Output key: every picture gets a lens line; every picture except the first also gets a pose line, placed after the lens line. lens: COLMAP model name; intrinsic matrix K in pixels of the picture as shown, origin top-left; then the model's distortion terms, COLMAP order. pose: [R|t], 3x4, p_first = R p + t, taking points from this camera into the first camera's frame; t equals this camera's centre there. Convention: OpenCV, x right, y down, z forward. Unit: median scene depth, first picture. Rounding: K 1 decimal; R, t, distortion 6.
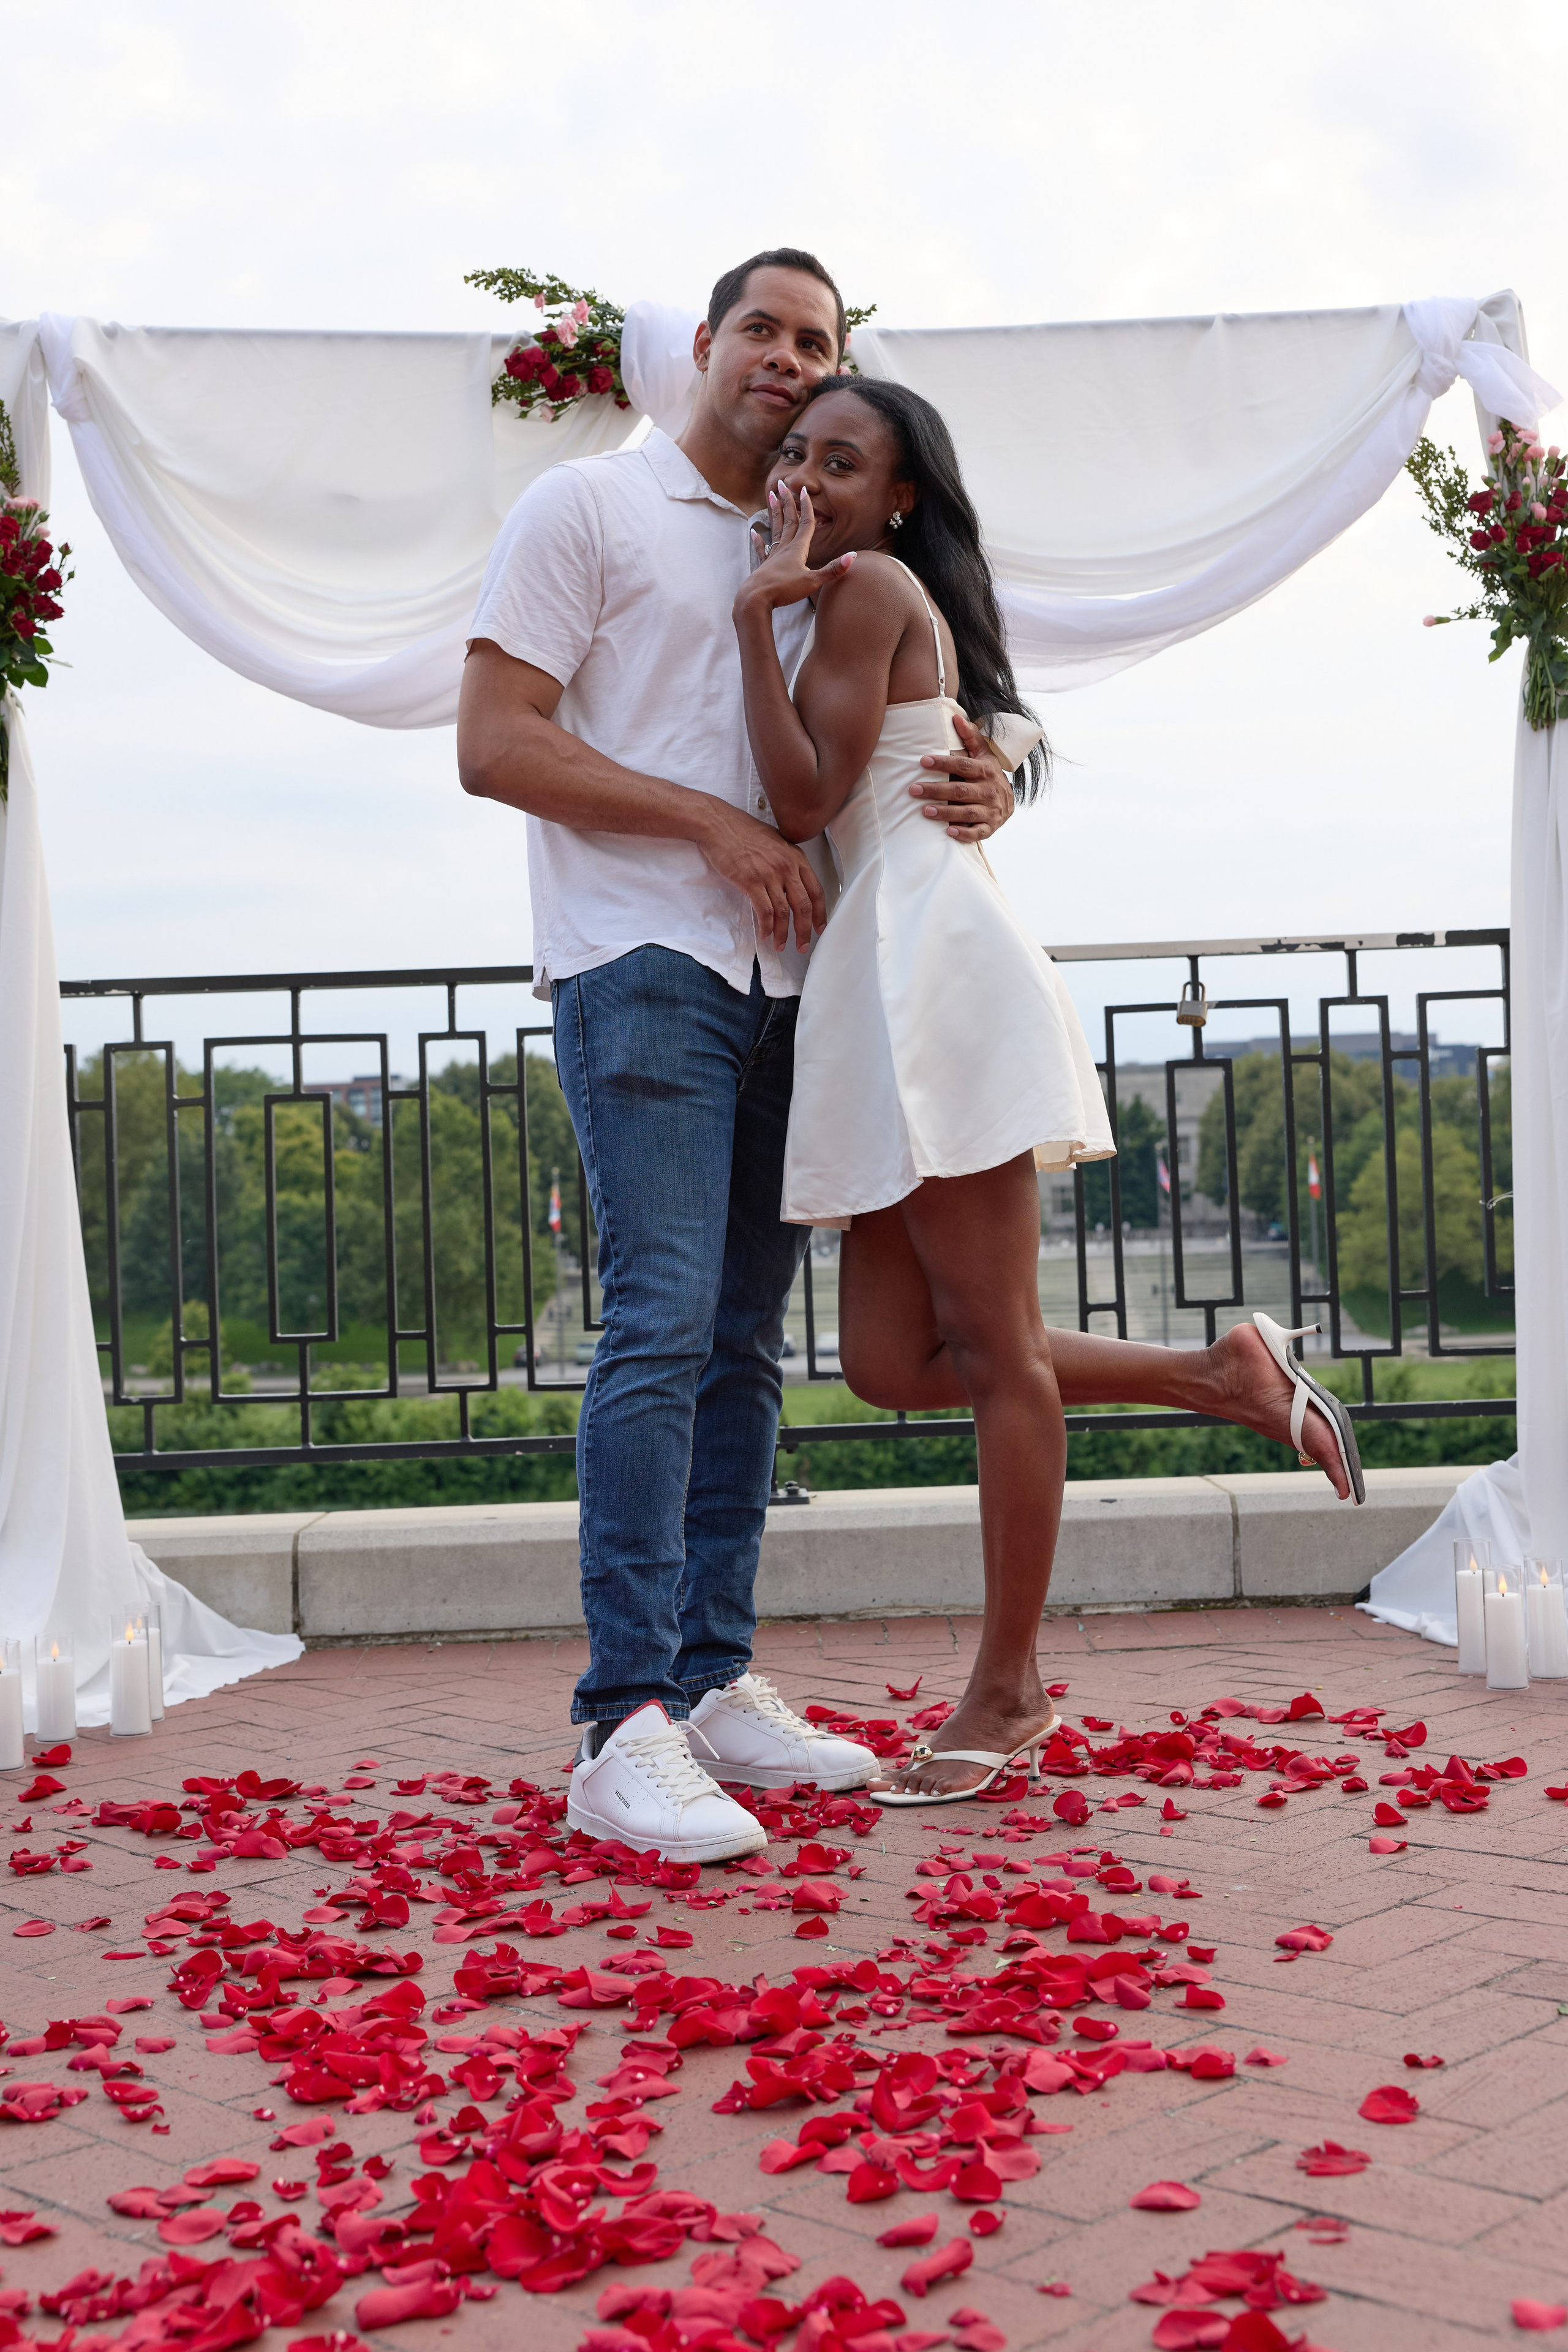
lens RADIAL K [[2742.9, 0, 772.5], [0, 2742.9, 1163.6], [0, 0, 1]] dist [0.014128, -0.063960]
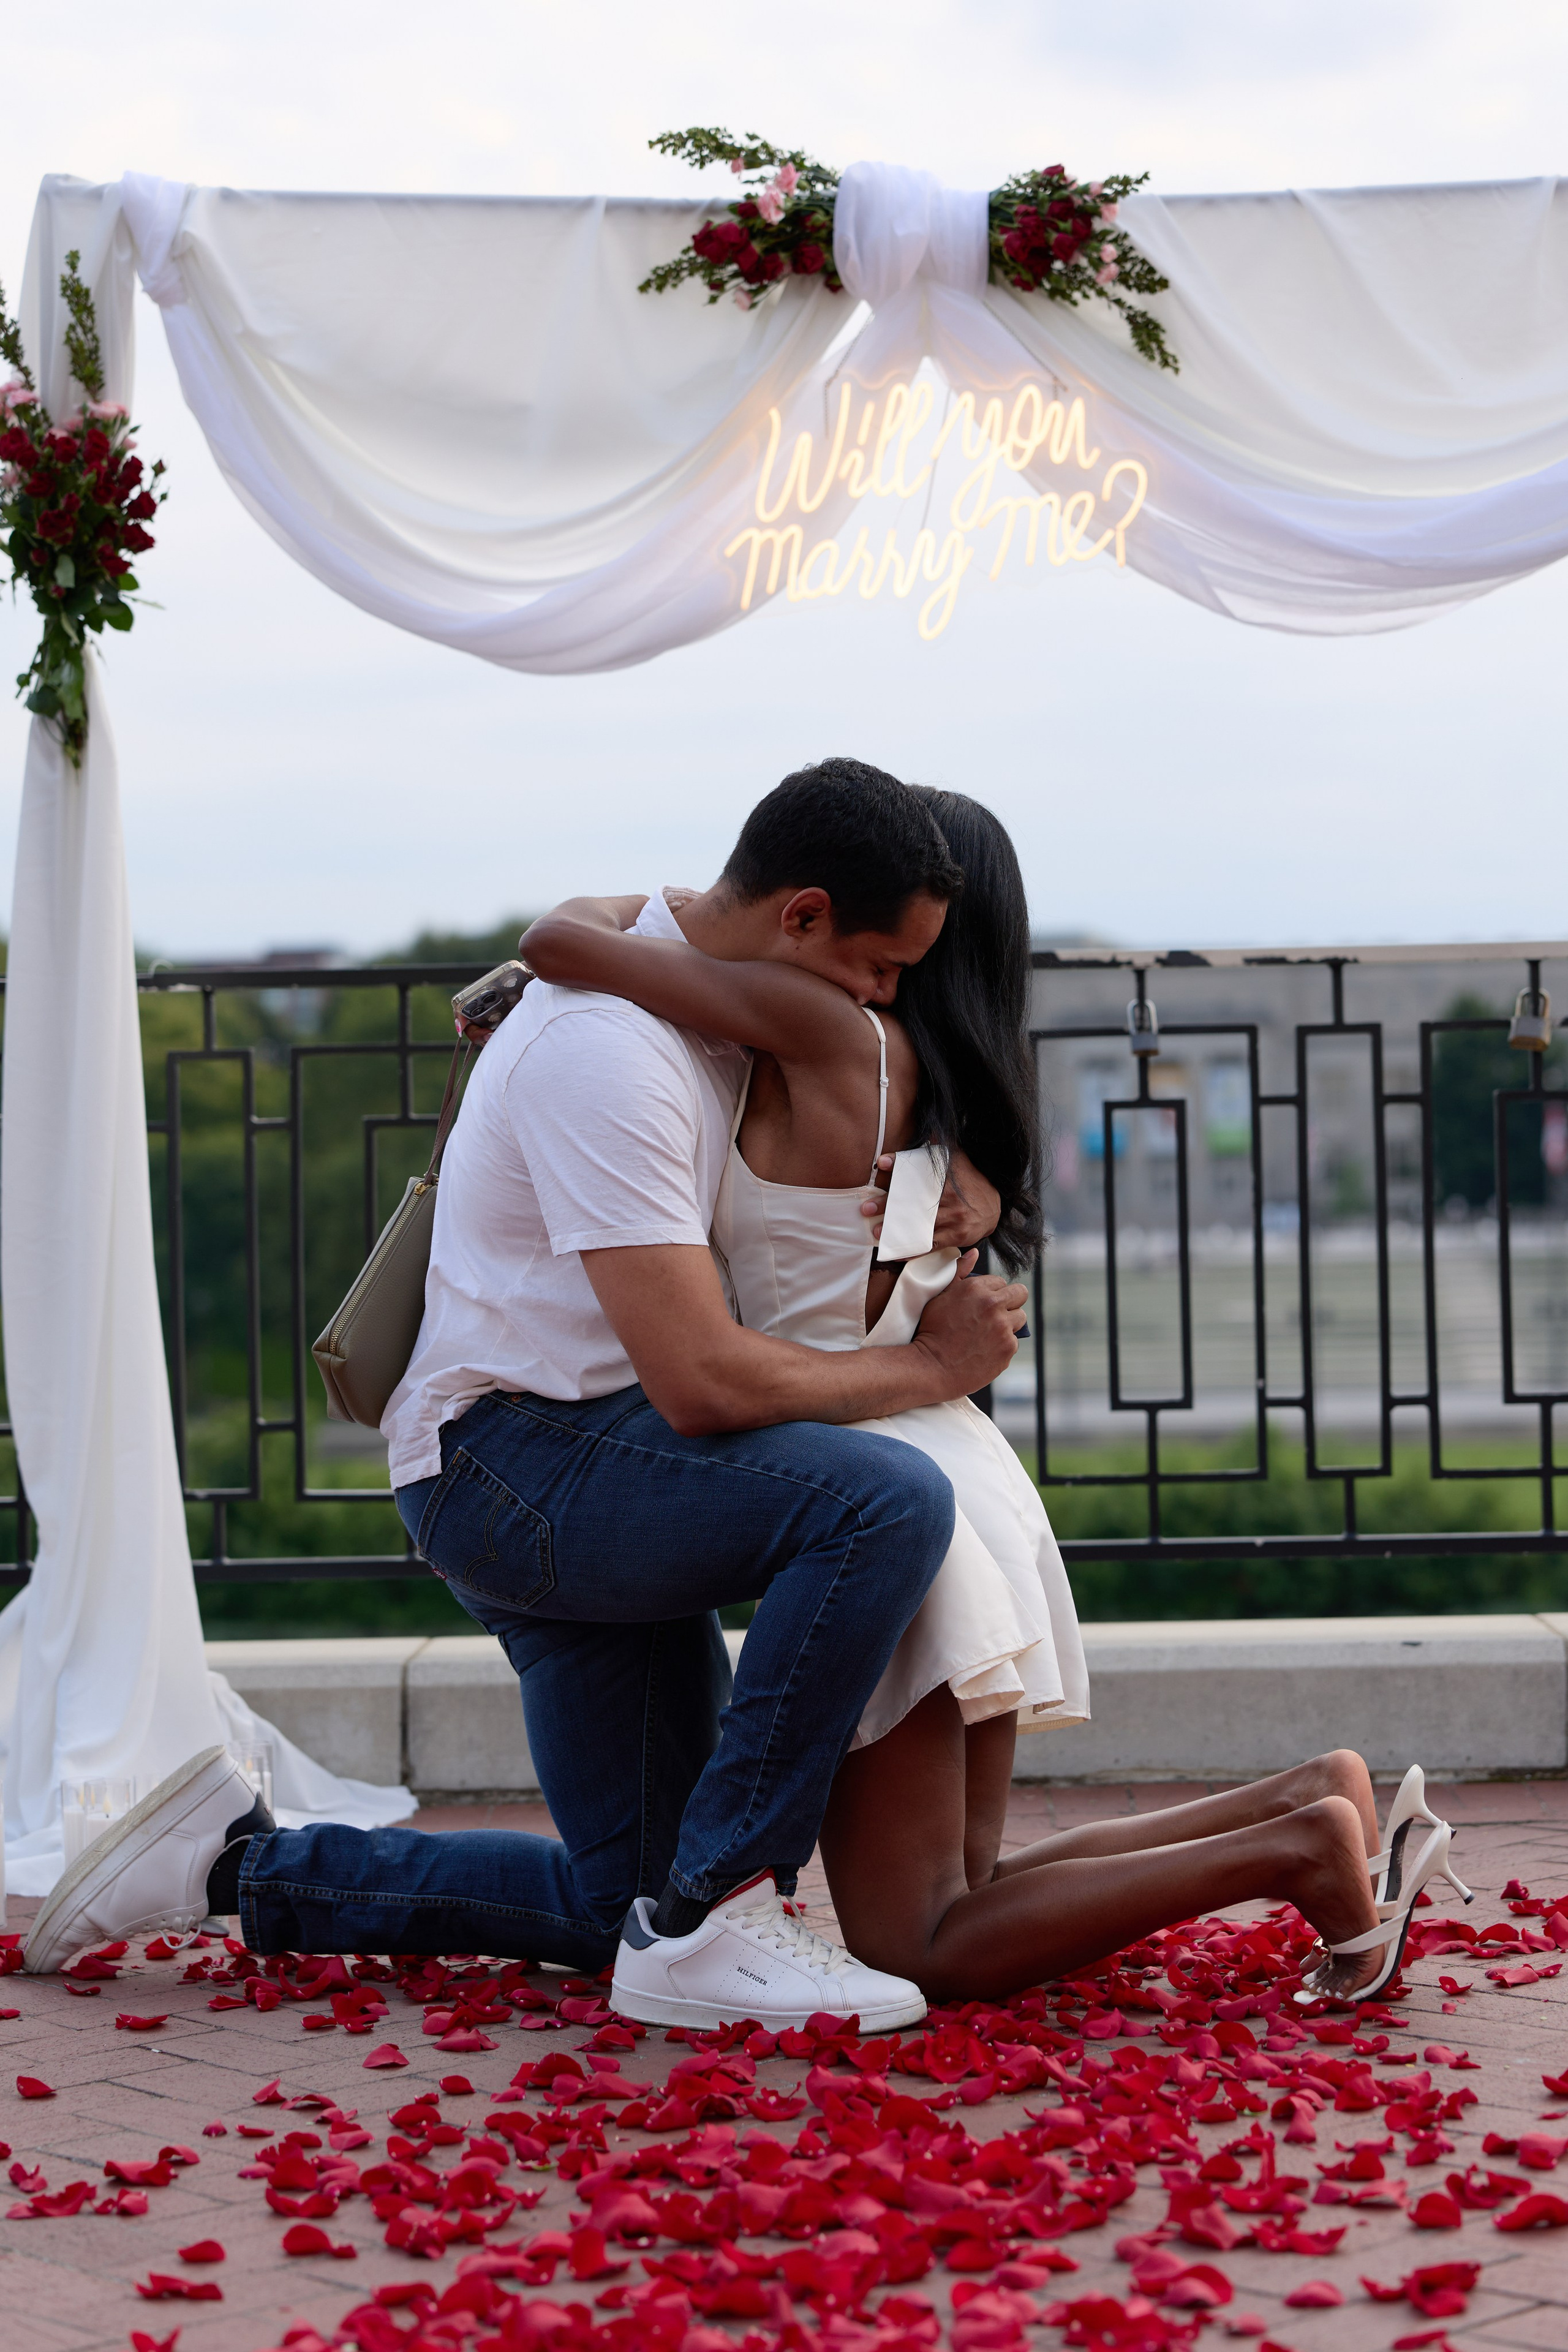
lens RADIAL K [[4399.6, 0, 752.6], [0, 4399.6, 1177.7], [0, 0, 1]] dist [-0.017863, -0.047385]
pose [[0.999070, 0.016216, -0.039950, -0.022565], [-0.015437, 0.999686, 0.019733, -0.038275], [0.040258, -0.019098, 0.999007, -0.309784]]
